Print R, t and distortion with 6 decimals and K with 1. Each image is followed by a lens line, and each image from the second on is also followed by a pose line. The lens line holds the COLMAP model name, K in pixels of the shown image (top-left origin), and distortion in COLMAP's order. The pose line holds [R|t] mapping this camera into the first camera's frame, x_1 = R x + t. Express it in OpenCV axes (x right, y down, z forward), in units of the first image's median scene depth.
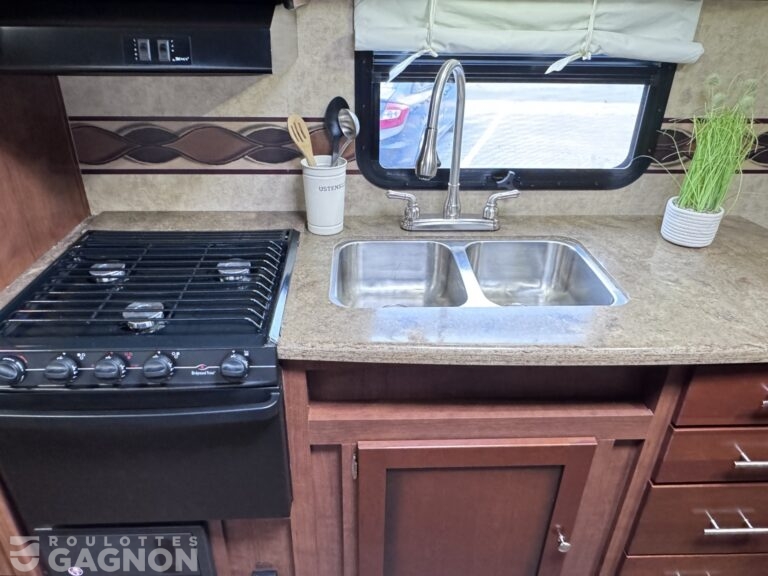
lens RADIAL K [[548.6, 0, 380.4], [0, 548.6, 288.8], [0, 0, 1]] dist [-0.001791, 0.004216]
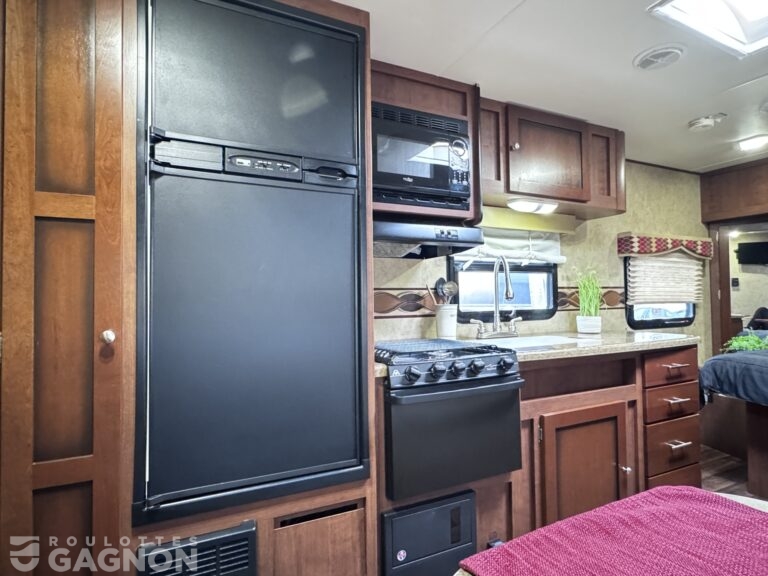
lens RADIAL K [[434.6, 0, 384.0], [0, 434.6, 288.0], [0, 0, 1]] dist [0.004766, -0.002078]
pose [[0.911816, -0.018070, 0.410202, -0.943246], [0.221350, 0.863065, -0.454008, 0.379173], [-0.345827, 0.504770, 0.790955, -0.202278]]
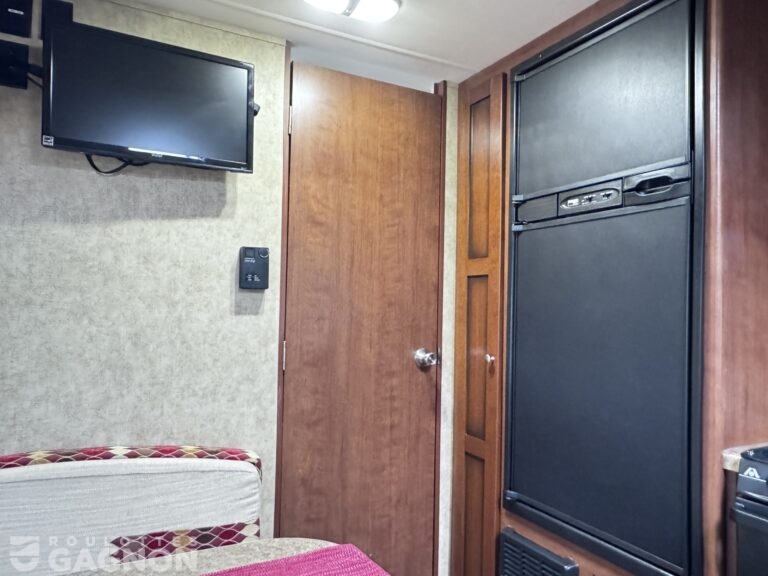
lens RADIAL K [[548.6, 0, 380.4], [0, 548.6, 288.8], [0, 0, 1]] dist [-0.001791, 0.004216]
pose [[0.434041, -0.041019, -0.899959, -0.012098], [-0.443405, 0.859861, -0.253042, 0.307285], [0.784219, 0.508877, 0.355027, -0.153701]]
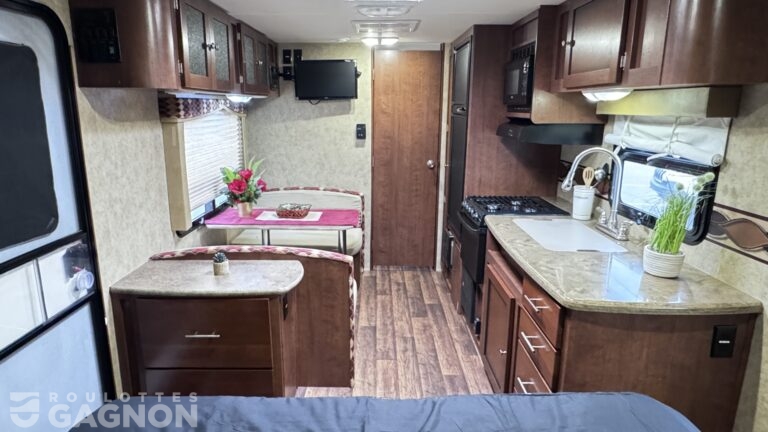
lens RADIAL K [[475.8, 0, 365.8], [0, 475.8, 217.5], [0, 0, 1]] dist [-0.001531, -0.001938]
pose [[-0.058605, 0.210994, -0.975729, 1.862141], [-0.481321, 0.850325, 0.212786, -0.109423], [0.874583, 0.482109, 0.051722, 0.170457]]
